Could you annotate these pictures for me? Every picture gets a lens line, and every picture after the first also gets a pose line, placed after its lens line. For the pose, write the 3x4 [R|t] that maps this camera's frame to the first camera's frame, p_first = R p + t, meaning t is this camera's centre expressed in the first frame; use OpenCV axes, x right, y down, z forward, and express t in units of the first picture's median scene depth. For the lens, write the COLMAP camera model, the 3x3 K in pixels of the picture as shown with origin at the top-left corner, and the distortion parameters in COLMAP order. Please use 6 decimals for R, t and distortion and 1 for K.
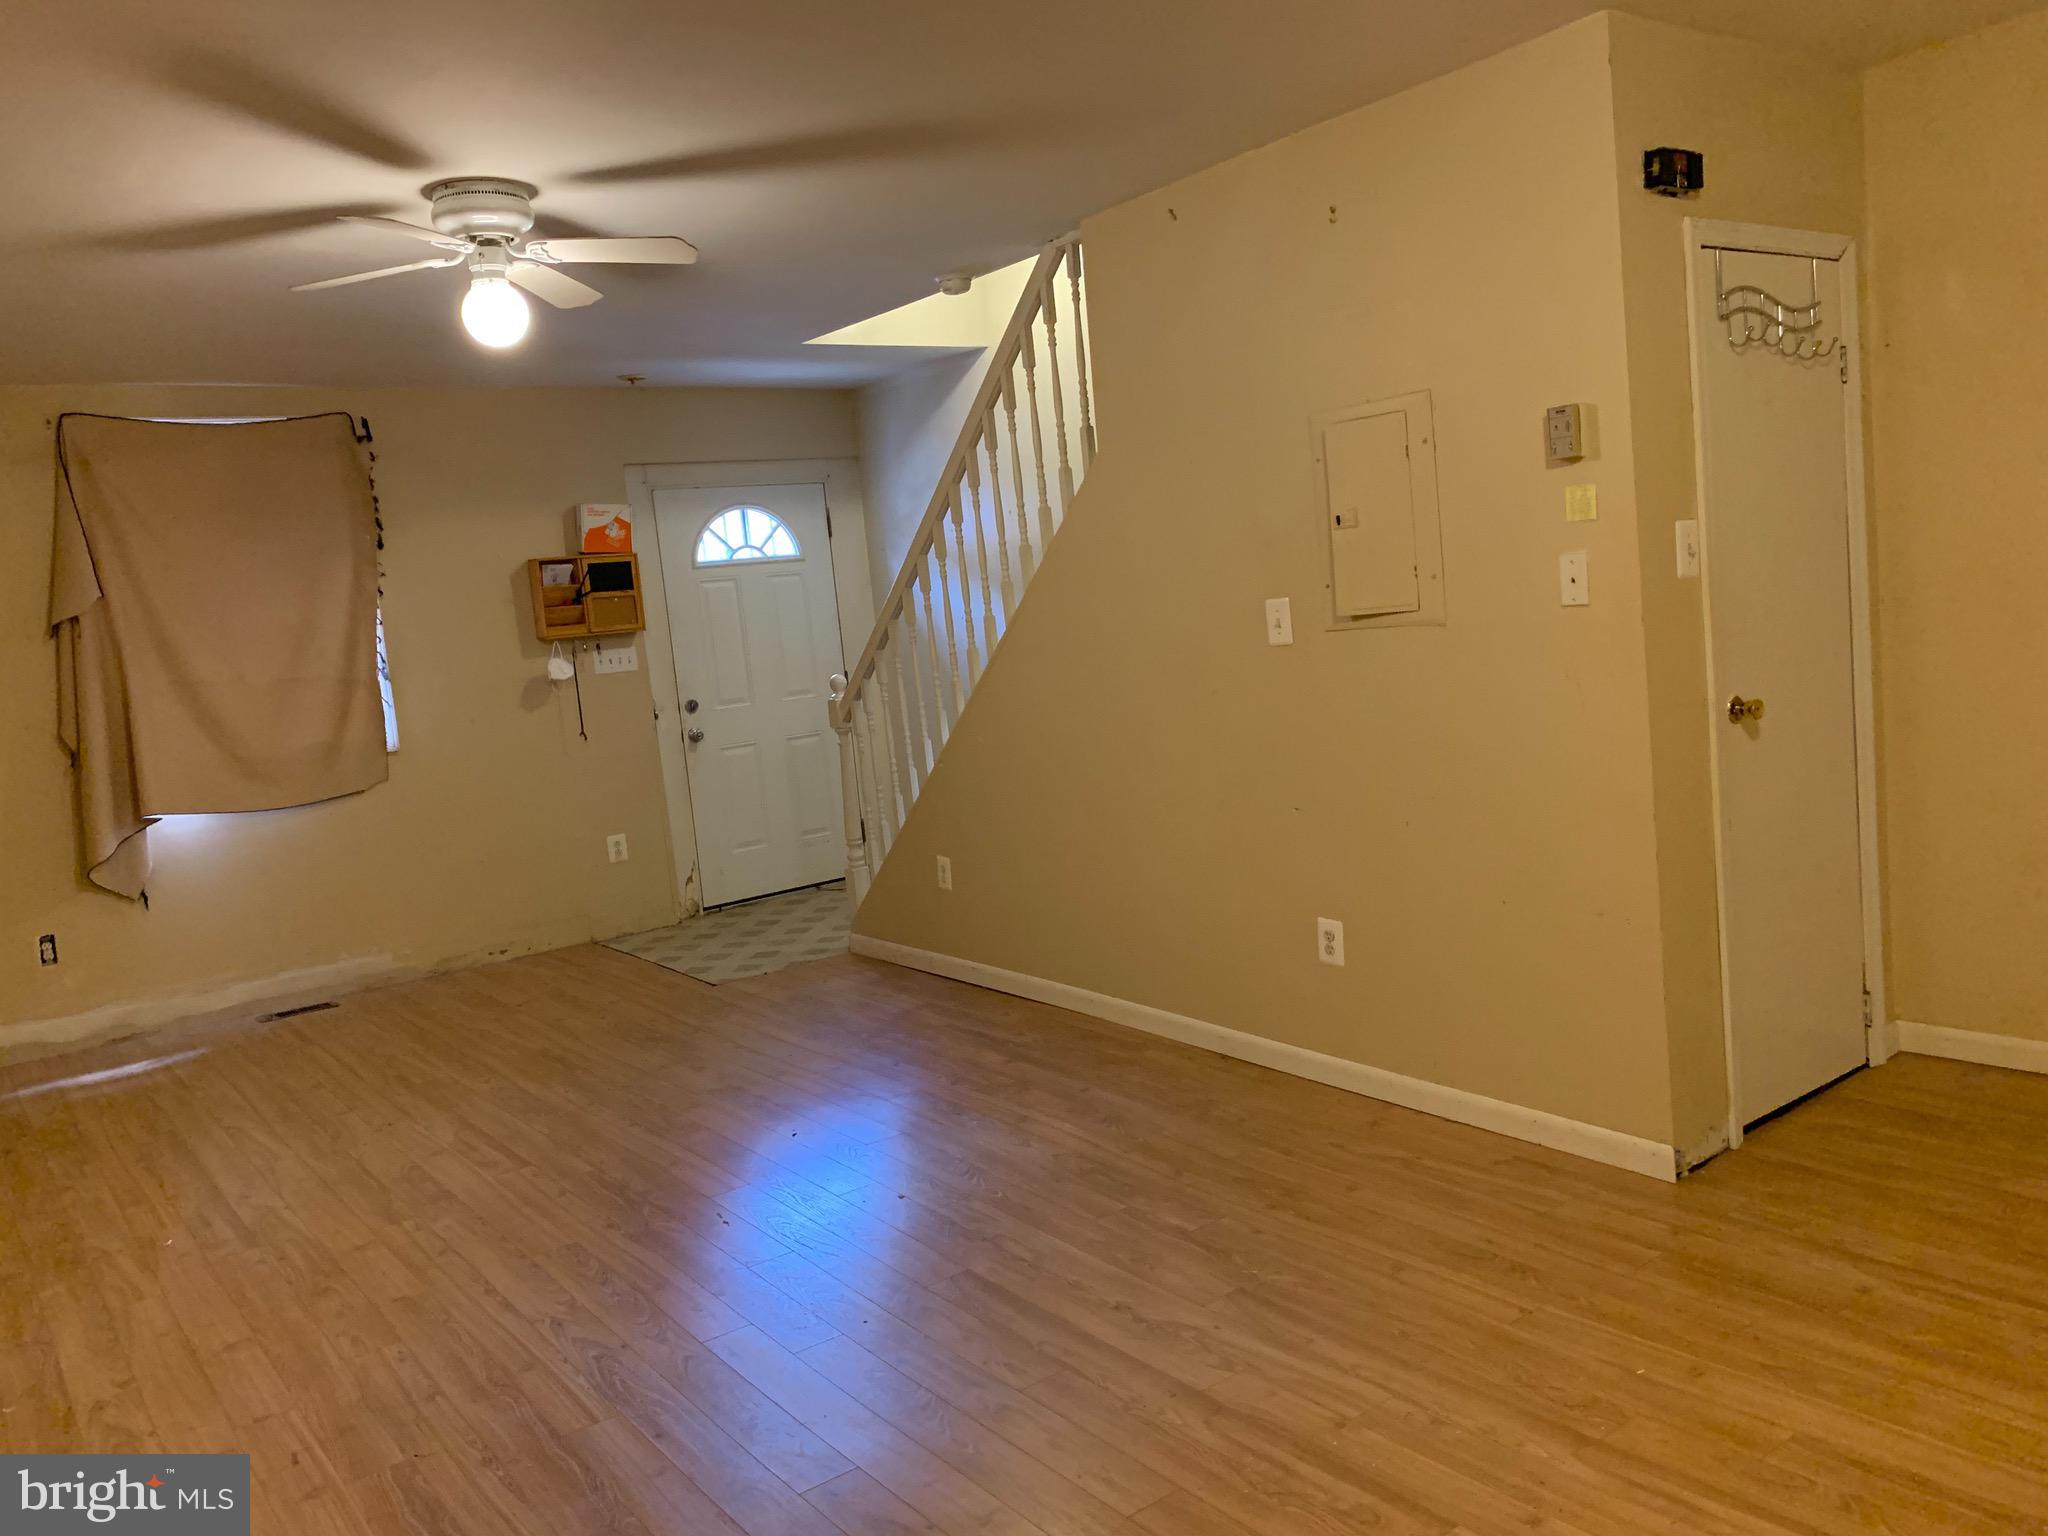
lens RADIAL K [[1560.2, 0, 1031.2], [0, 1560.2, 754.0], [0, 0, 1]] dist [0.042877, -0.044379]
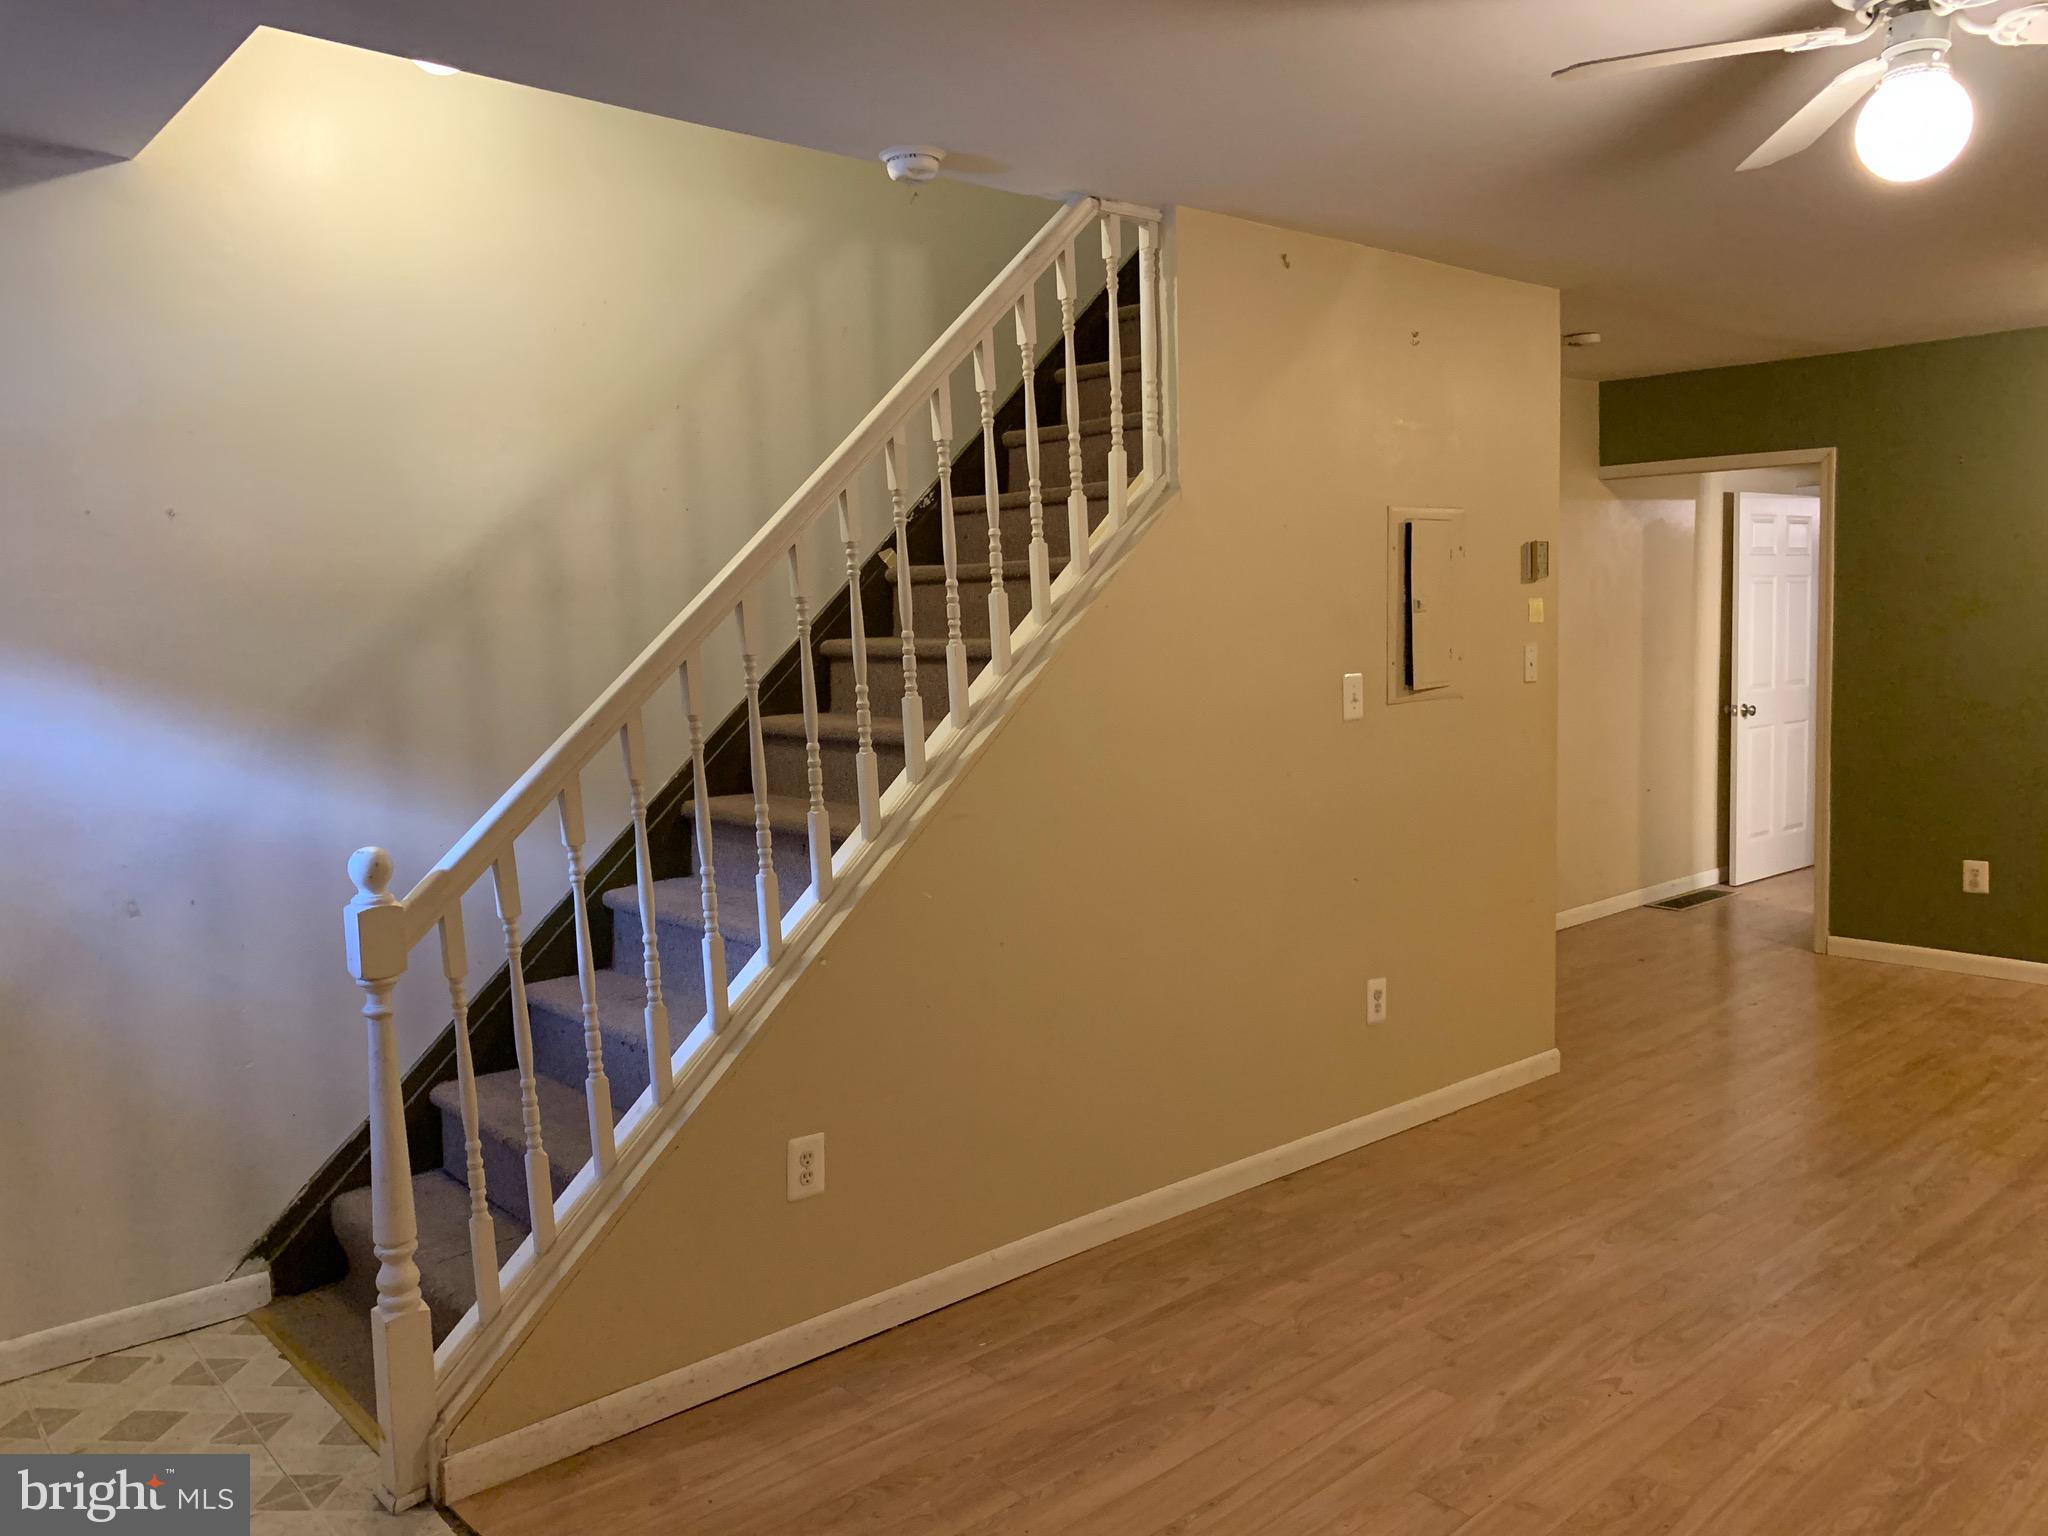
lens RADIAL K [[1560.2, 0, 1031.9], [0, 1560.2, 760.5], [0, 0, 1]] dist [0.042877, -0.044379]
pose [[-0.090509, 0.006805, 0.995872, -1.009529], [0.140380, 0.990080, 0.005993, -0.094976], [-0.985952, 0.140343, -0.090566, 1.566742]]
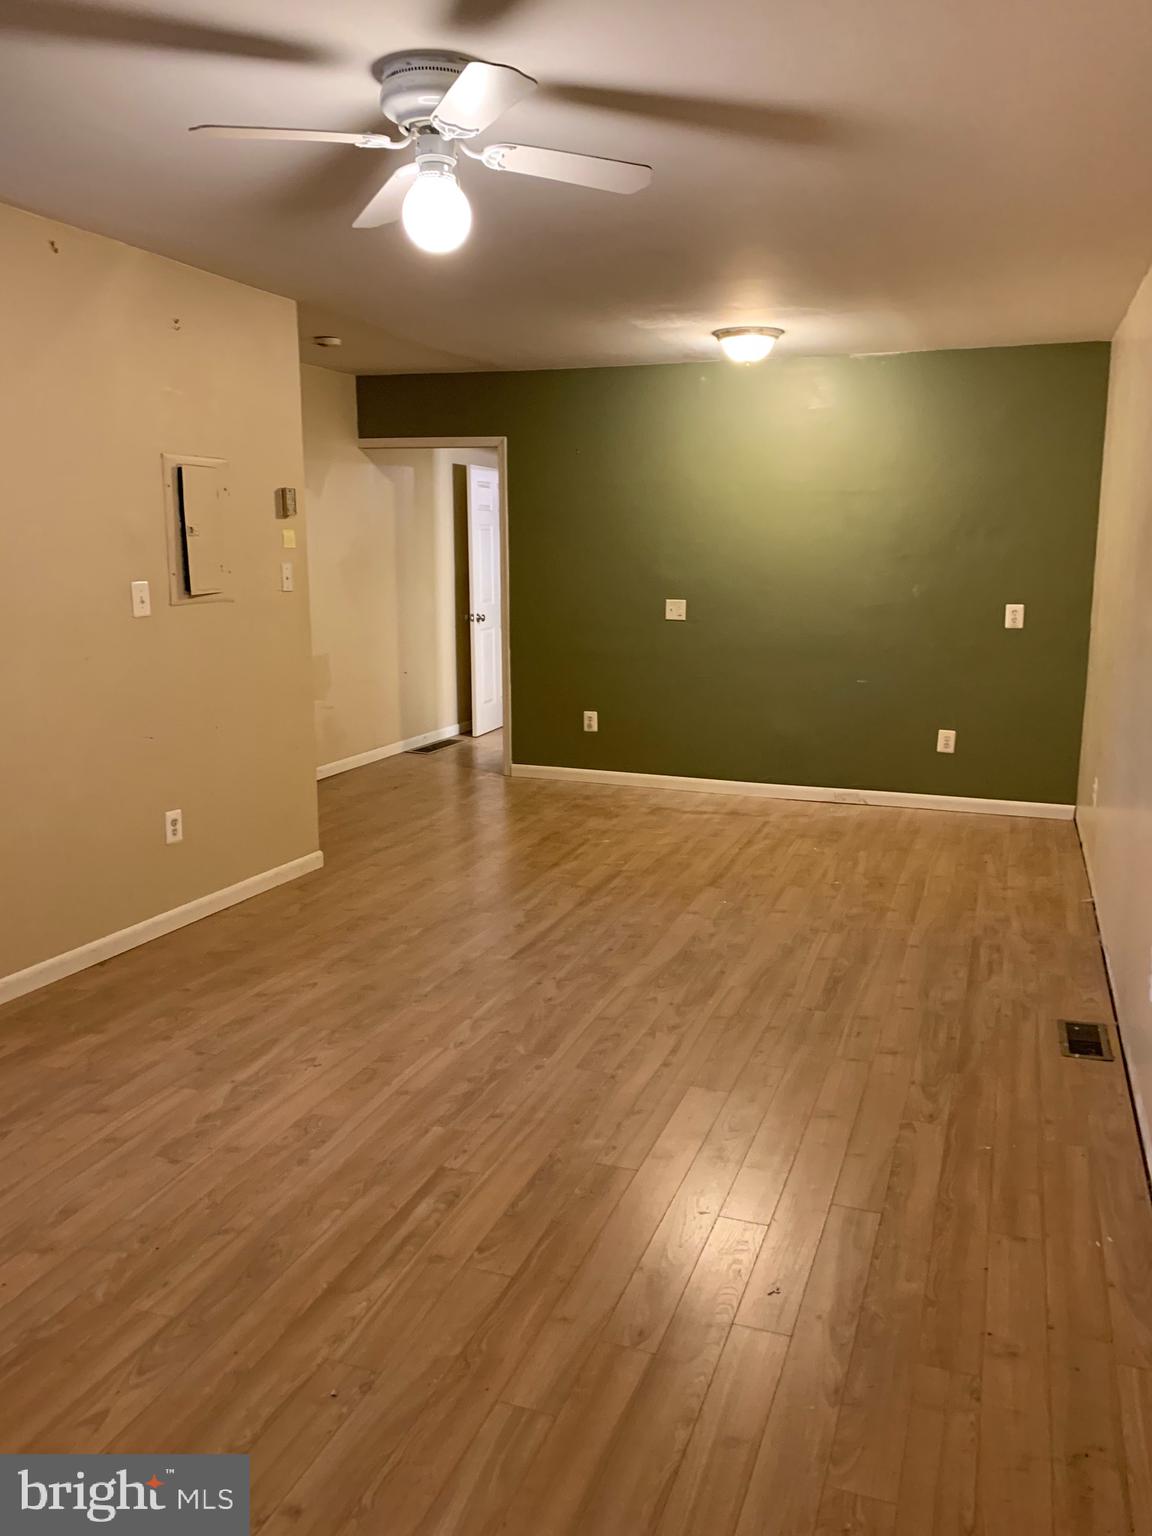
lens RADIAL K [[1170.1, 0, 590.3], [0, 1170.1, 764.3], [0, 0, 1]] dist [0.042877, -0.044379]
pose [[-0.543723, -0.061499, 0.837009, -1.091874], [0.137892, 0.977212, 0.161376, -0.067028], [-0.827860, 0.203160, -0.522852, 1.485150]]
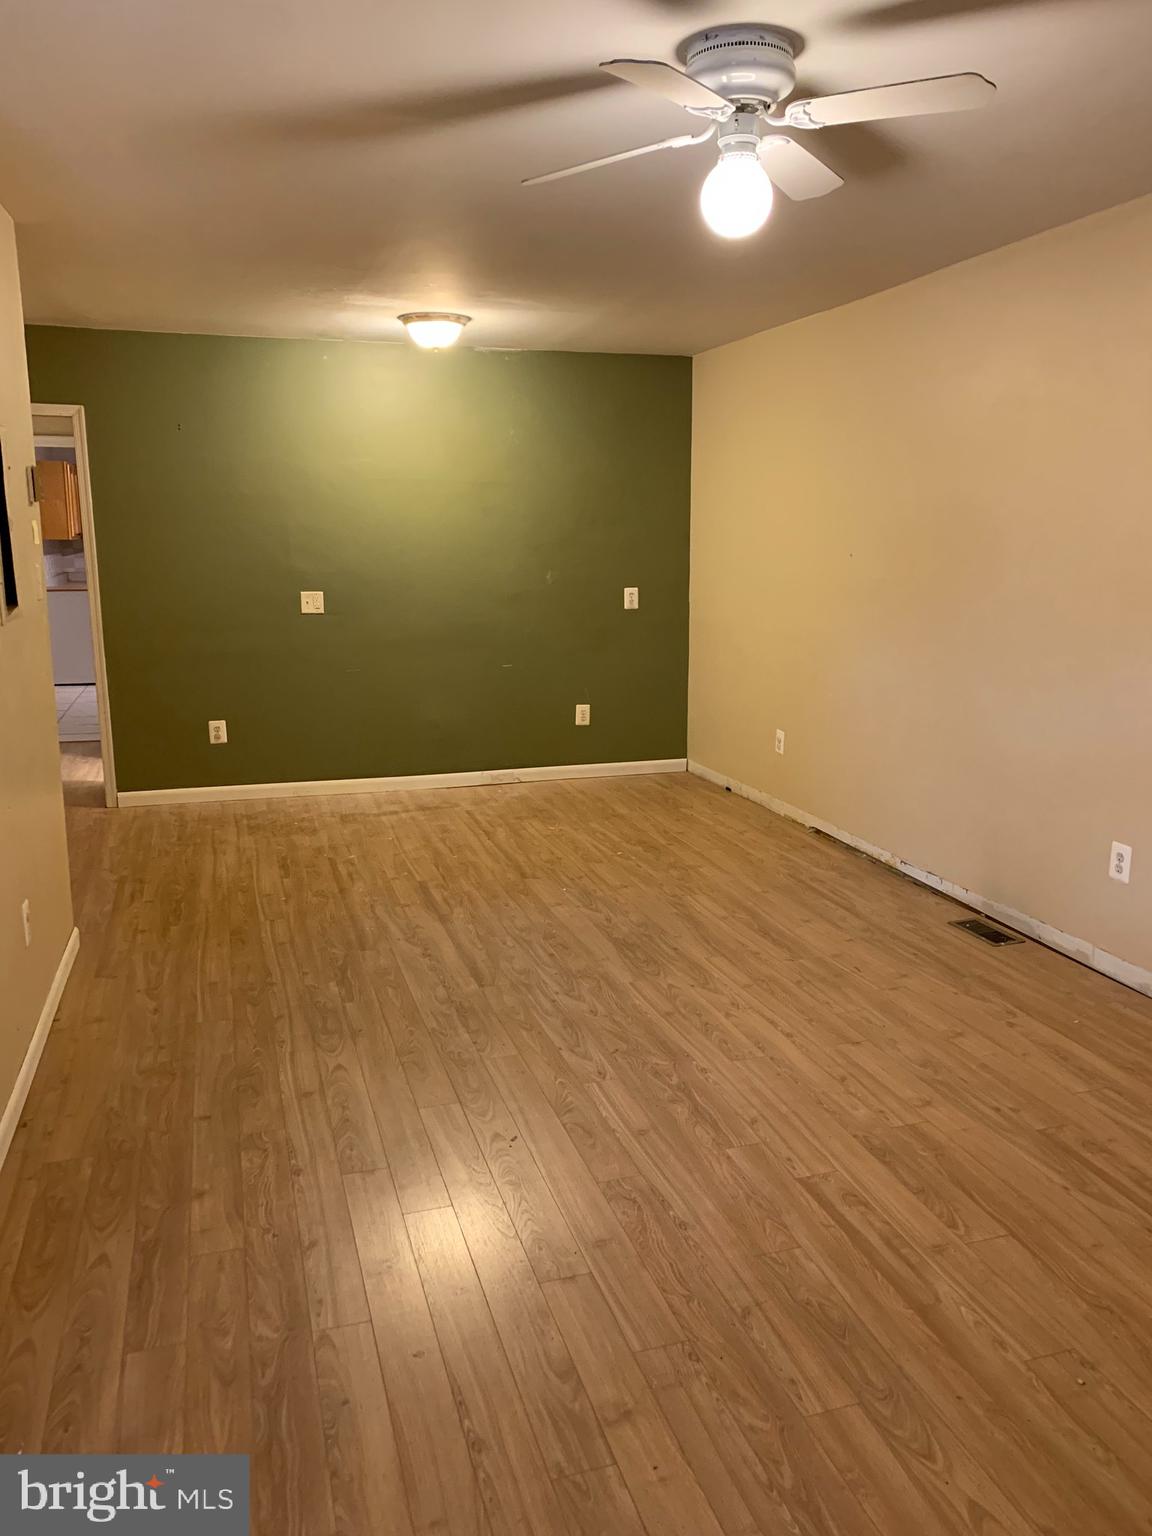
lens RADIAL K [[1170.1, 0, 580.9], [0, 1170.1, 759.0], [0, 0, 1]] dist [0.042877, -0.044379]
pose [[-0.936608, 0.028877, 0.349186, -0.530690], [0.126301, 0.957423, 0.259596, -0.175776], [-0.326823, 0.287242, -0.900377, 1.881619]]
